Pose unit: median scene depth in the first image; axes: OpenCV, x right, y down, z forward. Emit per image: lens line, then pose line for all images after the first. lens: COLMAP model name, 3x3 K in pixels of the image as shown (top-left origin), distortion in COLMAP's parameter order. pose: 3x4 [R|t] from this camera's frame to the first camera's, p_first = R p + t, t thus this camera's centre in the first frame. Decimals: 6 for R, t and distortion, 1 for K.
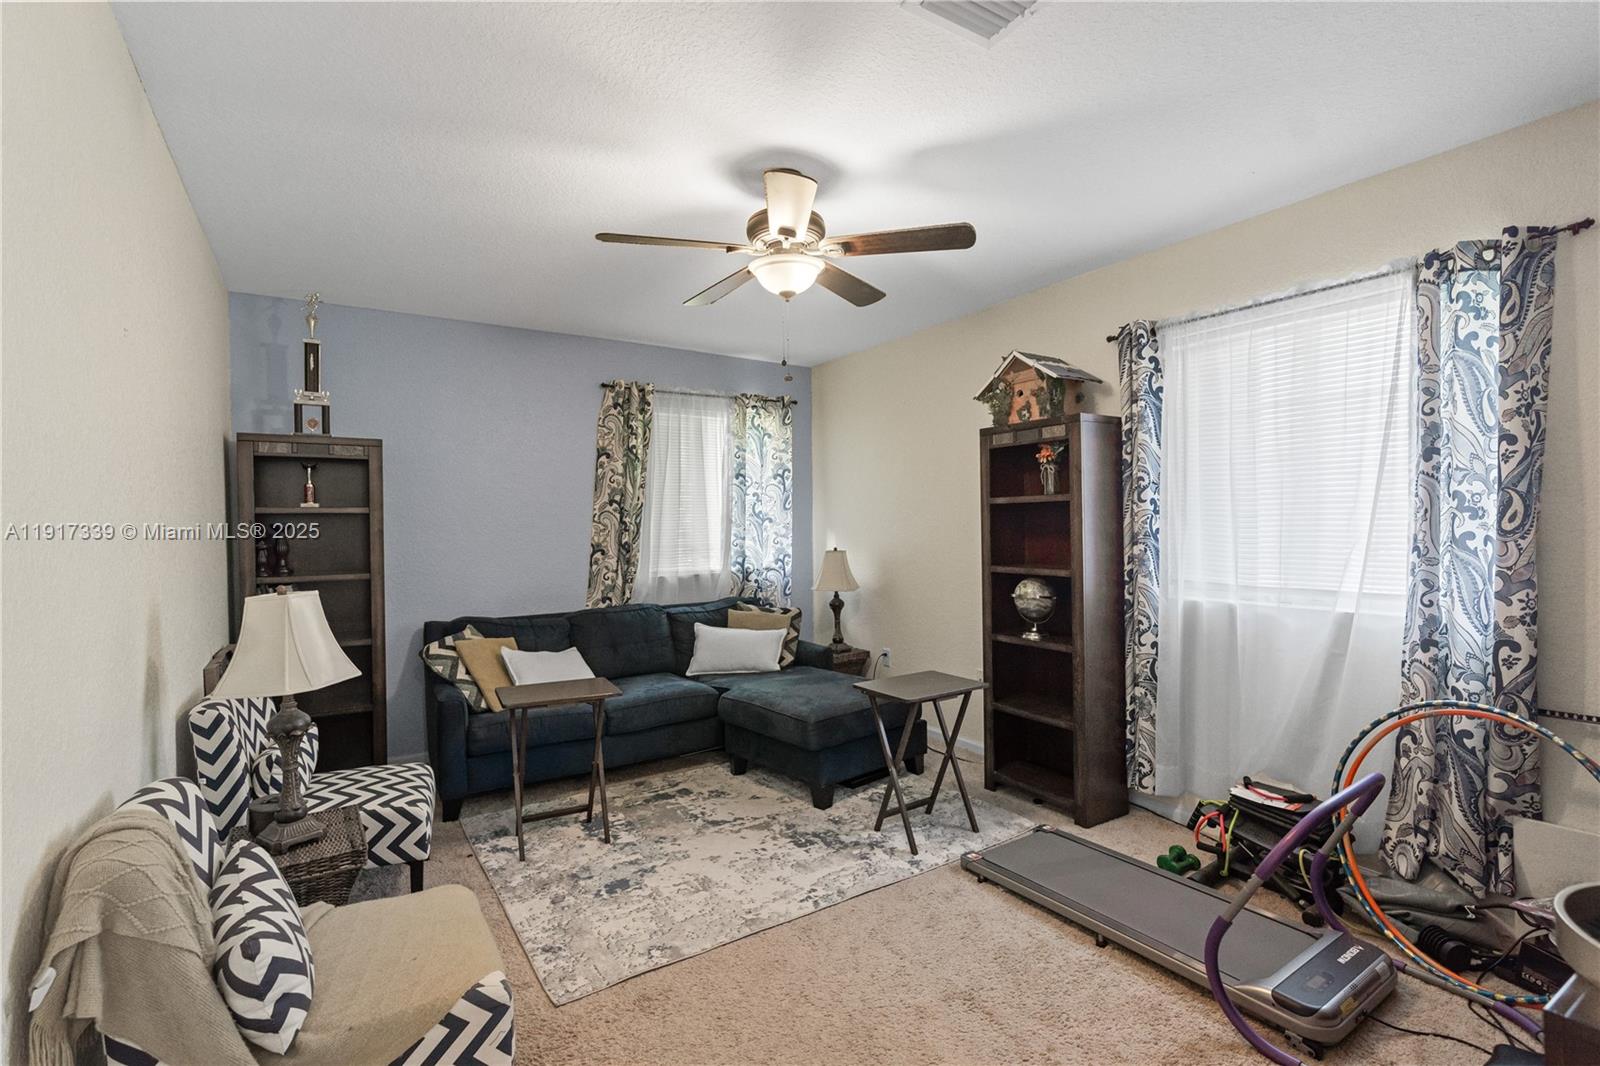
lens RADIAL K [[725.1, 0, 802.2], [0, 725.1, 522.3], [0, 0, 1]] dist [-0.008936, 0.001023]
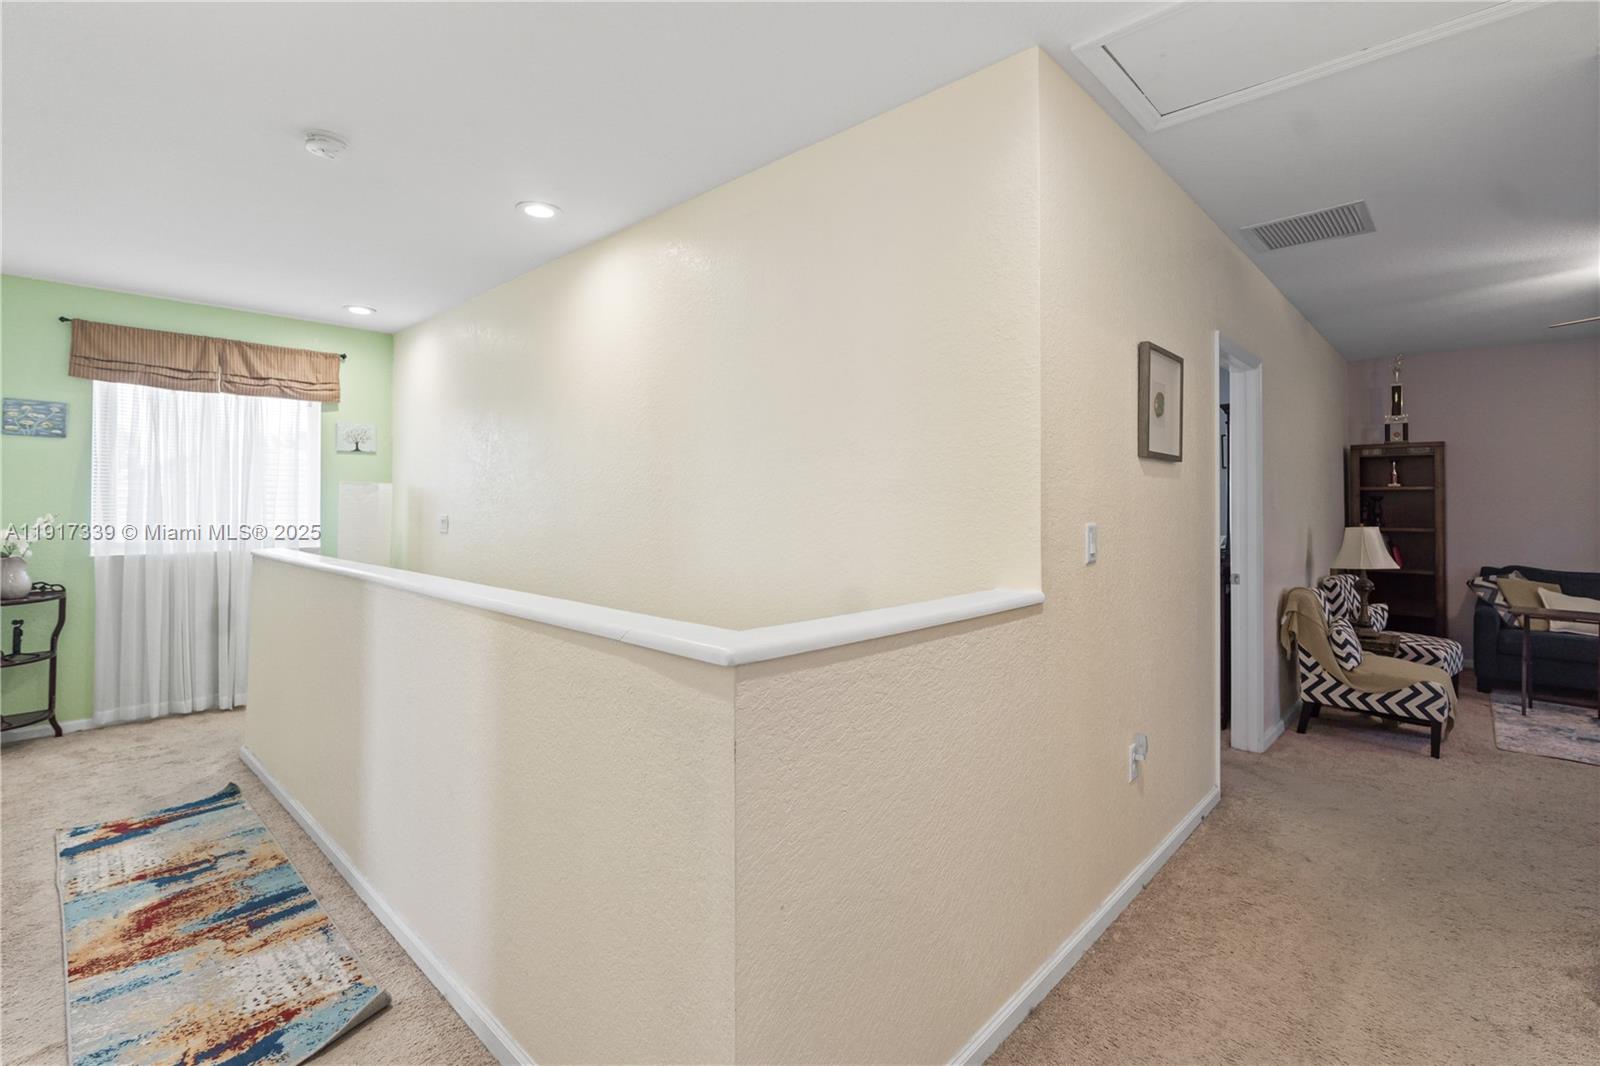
lens RADIAL K [[732.5, 0, 799.7], [0, 732.5, 502.1], [0, 0, 1]] dist [-0.004138, 0.000623]
pose [[0.237701, 0.014794, -0.971226, 0.640552], [-0.003095, 0.999890, 0.014473, -0.004601], [0.971333, -0.000434, 0.237721, -0.742308]]
